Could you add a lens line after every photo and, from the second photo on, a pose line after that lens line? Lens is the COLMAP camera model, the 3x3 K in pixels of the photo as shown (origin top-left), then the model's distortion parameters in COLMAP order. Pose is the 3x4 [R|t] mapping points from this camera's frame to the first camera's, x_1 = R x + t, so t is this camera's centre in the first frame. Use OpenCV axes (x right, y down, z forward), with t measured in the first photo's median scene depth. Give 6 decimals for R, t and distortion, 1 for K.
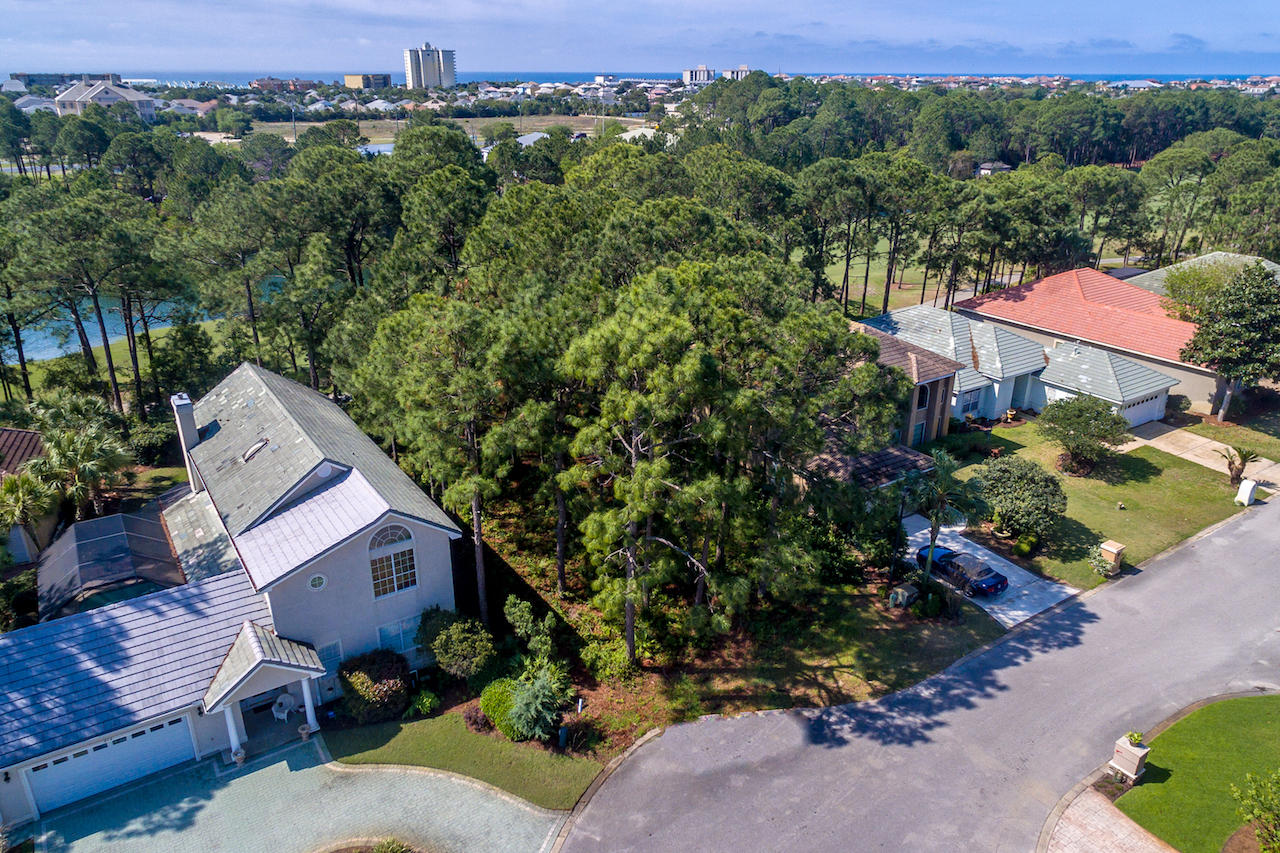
lens RADIAL K [[877.0, 0, 643.0], [0, 877.0, 429.7], [0, 0, 1]] dist [0.003939, 0.001024]
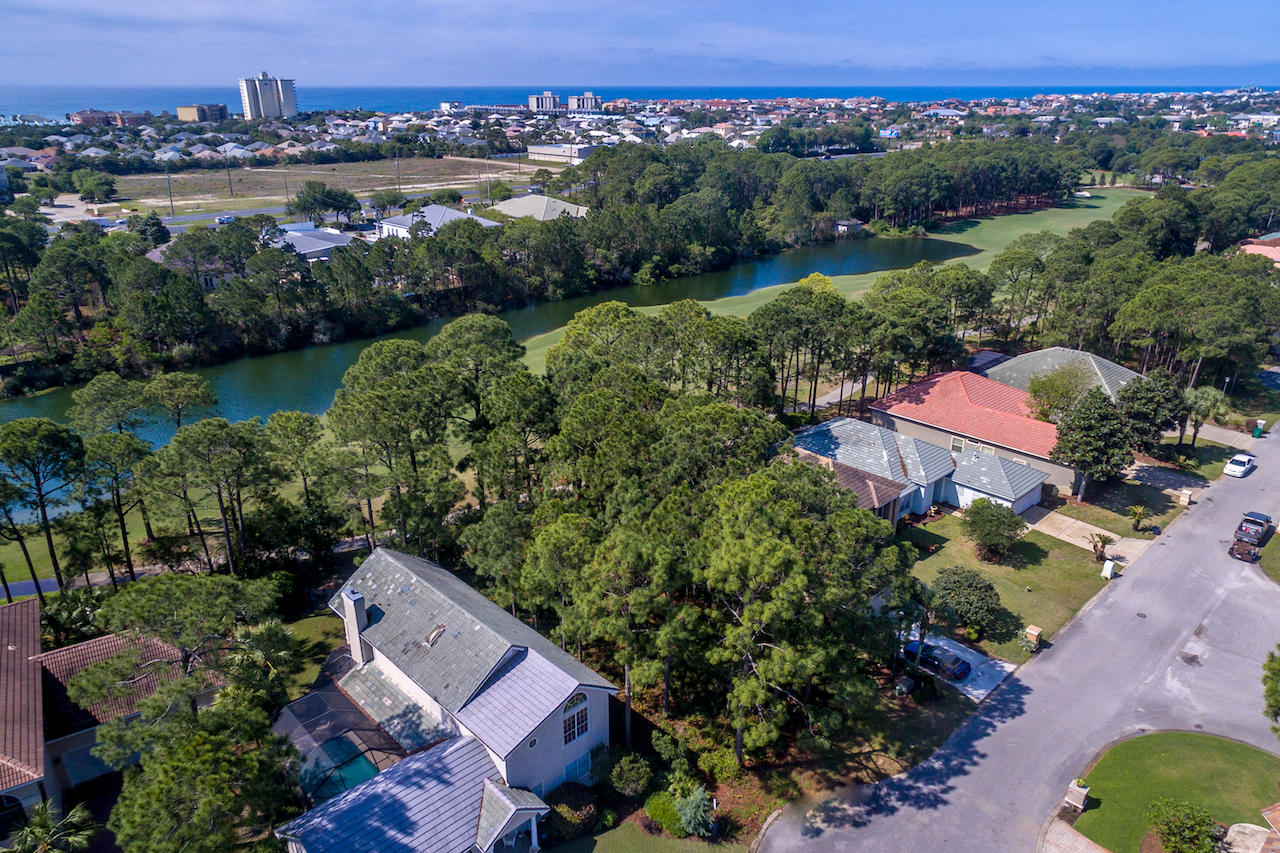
lens RADIAL K [[874.1, 0, 640.0], [0, 874.1, 426.5], [0, 0, 1]] dist [0.002383, 0.002433]
pose [[0.984750, -0.068065, 0.160106, -0.300008], [0.069953, 0.997531, -0.006184, -0.233775], [-0.159290, 0.017290, 0.987080, -0.305331]]
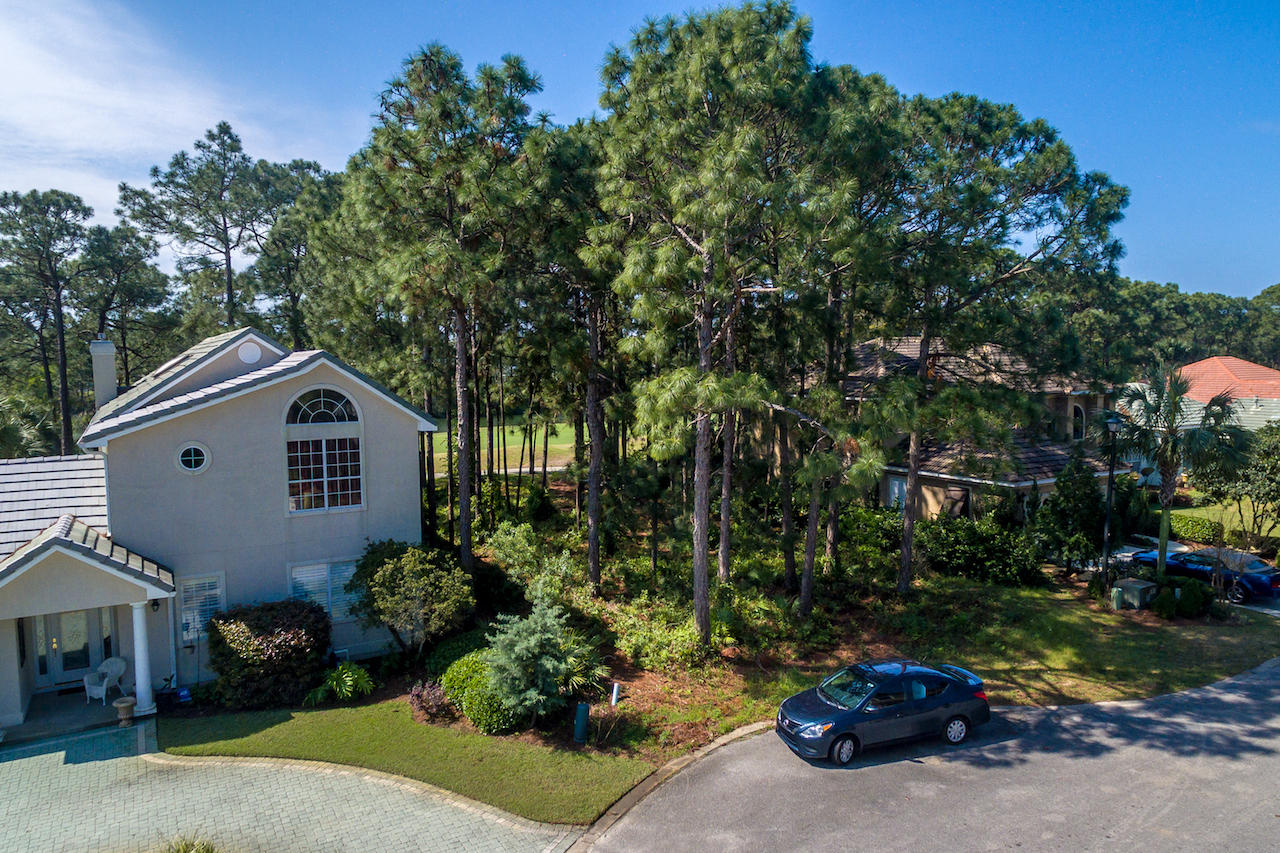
lens RADIAL K [[877.0, 0, 643.0], [0, 877.0, 429.7], [0, 0, 1]] dist [0.003939, 0.001024]
pose [[0.998275, -0.002480, -0.058660, -0.015527], [-0.014991, 0.955229, -0.295488, 0.254099], [0.056766, 0.295858, 0.953544, 0.326132]]
